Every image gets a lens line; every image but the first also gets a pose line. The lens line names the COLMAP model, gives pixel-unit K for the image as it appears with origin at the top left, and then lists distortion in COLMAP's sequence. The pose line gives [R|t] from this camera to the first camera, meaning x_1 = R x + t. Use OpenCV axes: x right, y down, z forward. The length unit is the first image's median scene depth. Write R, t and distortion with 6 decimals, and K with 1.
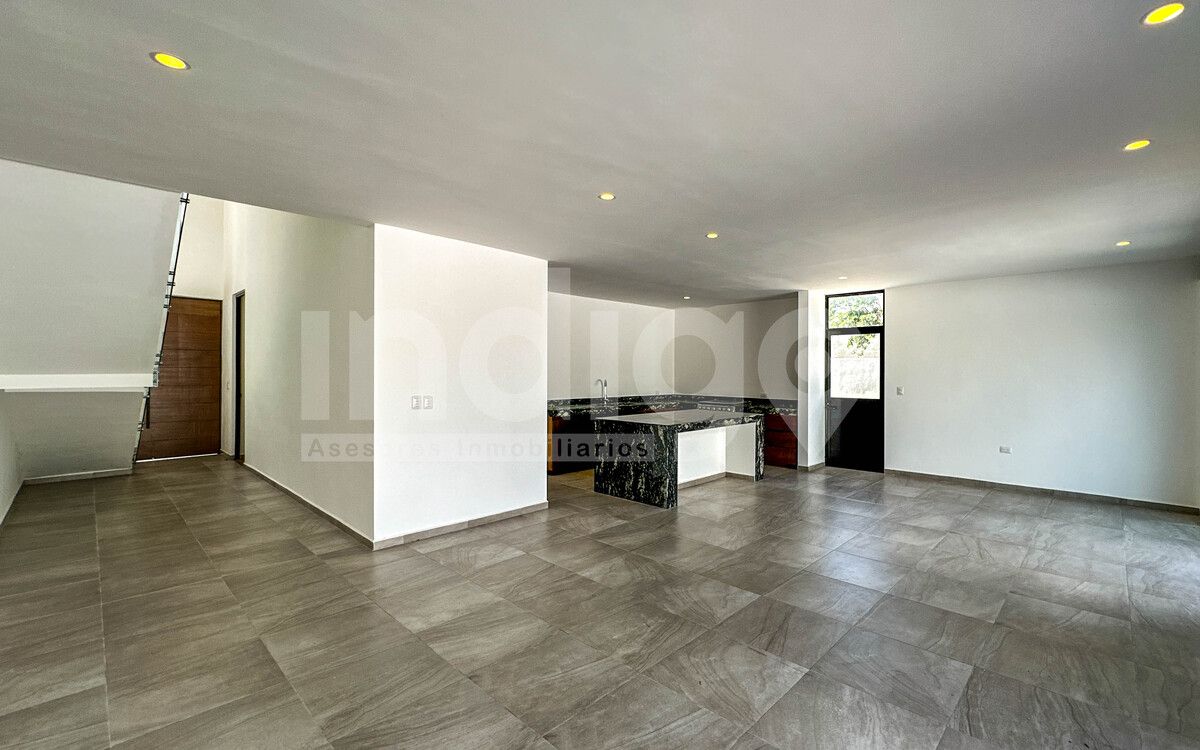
lens RADIAL K [[512.2, 0, 644.0], [0, 512.2, 372.2], [0, 0, 1]] dist [-0.001230, -0.000329]
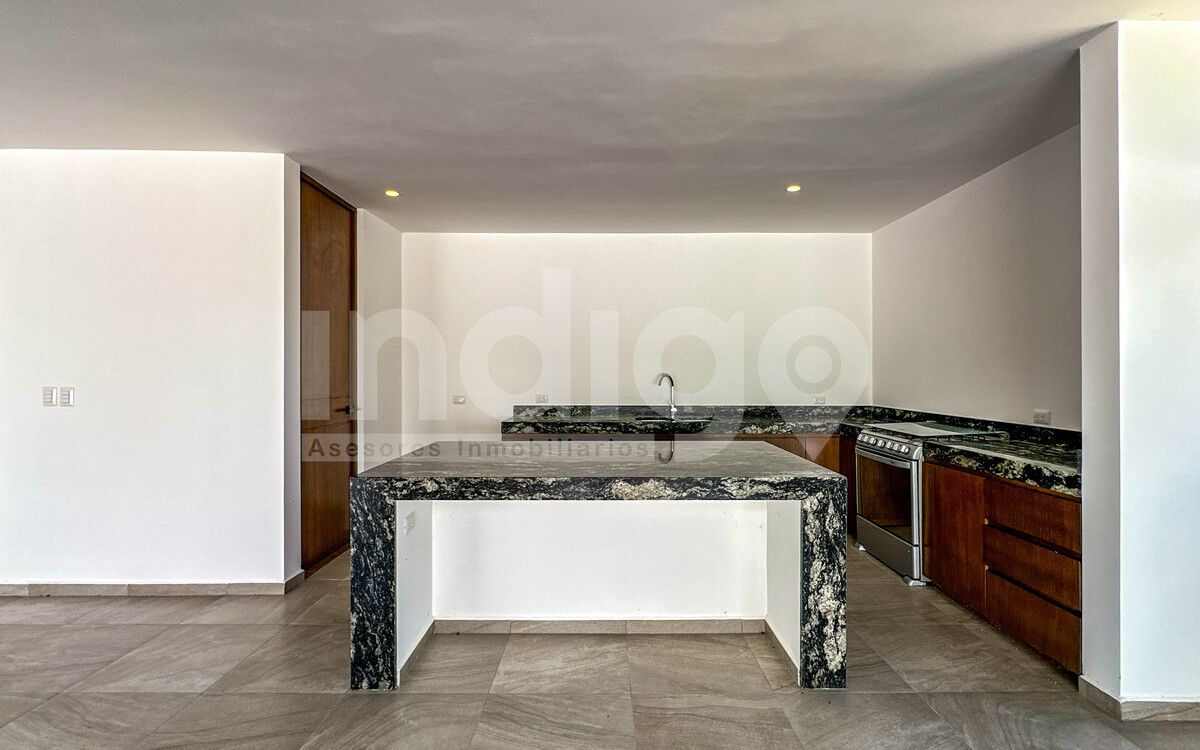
lens RADIAL K [[518.8, 0, 600.0], [0, 518.8, 375.0], [0, 0, 1]] dist [-0.002131, -0.000037]
pose [[0.672103, -0.004438, -0.740444, 0.534383], [0.002645, 0.999990, -0.003593, 0.031238], [0.740453, 0.000456, 0.672108, 0.996039]]
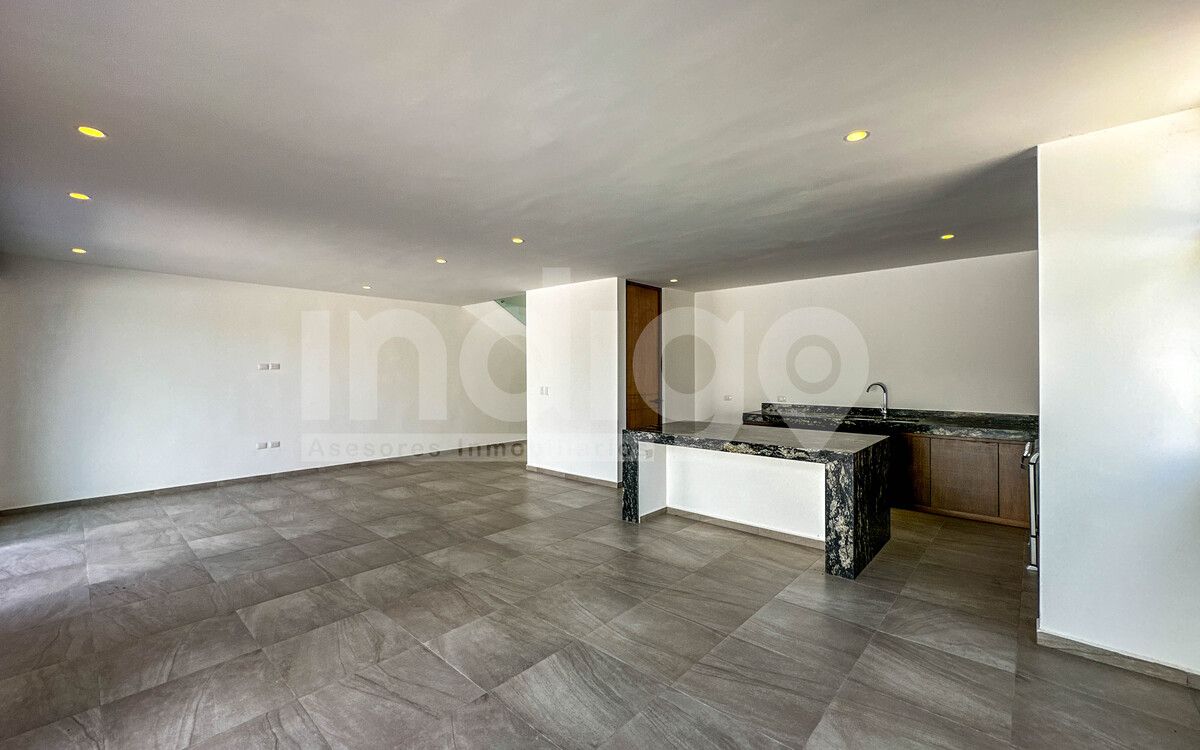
lens RADIAL K [[481.3, 0, 599.0], [0, 481.3, 370.0], [0, 0, 1]] dist [-0.001580, 0.000155]
pose [[0.003709, -0.007733, -0.999963, 1.046323], [-0.000056, 0.999970, -0.007733, 0.003066], [0.999993, 0.000085, 0.003709, 1.087553]]
